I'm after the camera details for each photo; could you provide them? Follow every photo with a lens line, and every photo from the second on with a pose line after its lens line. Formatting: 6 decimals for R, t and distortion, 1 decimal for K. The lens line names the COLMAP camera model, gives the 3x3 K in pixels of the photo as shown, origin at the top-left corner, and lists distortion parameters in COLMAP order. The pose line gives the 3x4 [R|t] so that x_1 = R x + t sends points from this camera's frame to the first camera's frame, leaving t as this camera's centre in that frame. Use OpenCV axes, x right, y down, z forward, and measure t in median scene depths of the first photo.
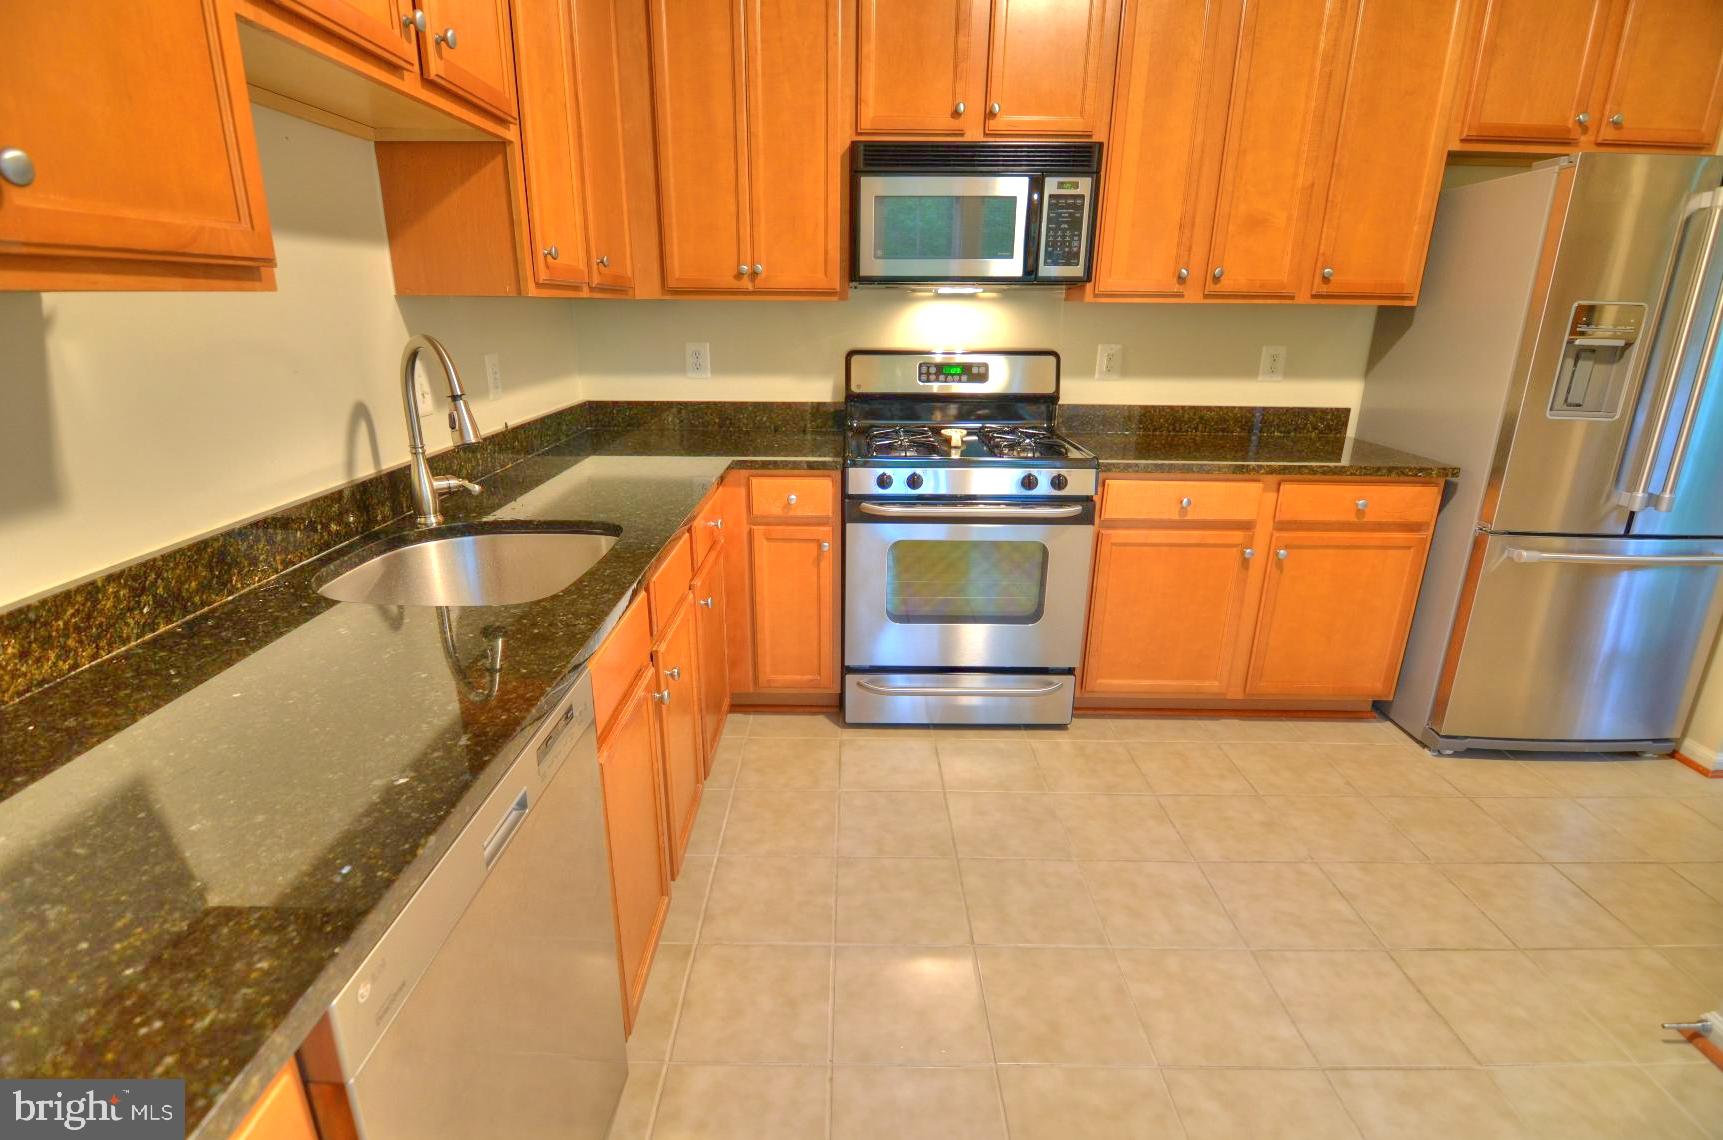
lens RADIAL K [[828.6, 0, 841.4], [0, 828.6, 578.4], [0, 0, 1]] dist [-0.011853, -0.006916]
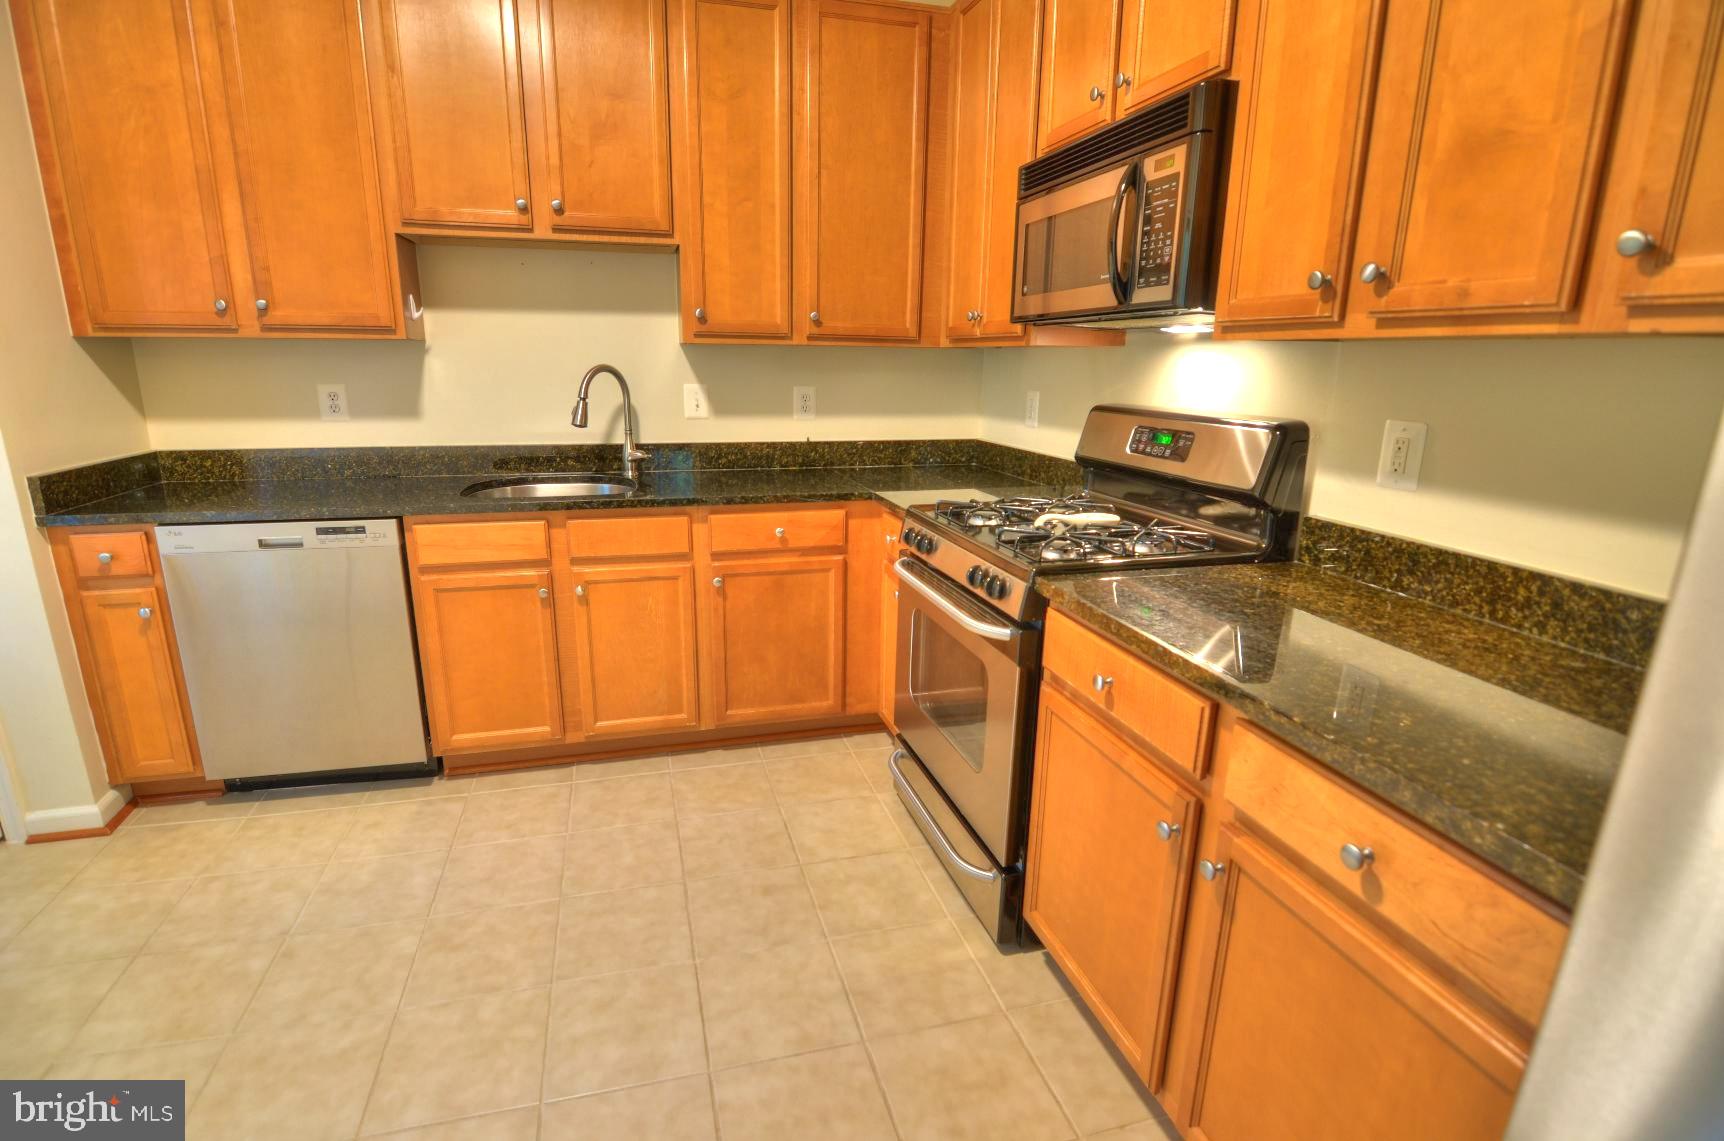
lens RADIAL K [[829.0, 0, 844.2], [0, 829.0, 579.4], [0, 0, 1]] dist [-0.005959, -0.011103]
pose [[0.269347, 0.245552, -0.931212, 0.872288], [-0.312444, 0.936925, 0.156686, -0.190084], [0.910950, 0.248749, 0.329080, 0.628181]]
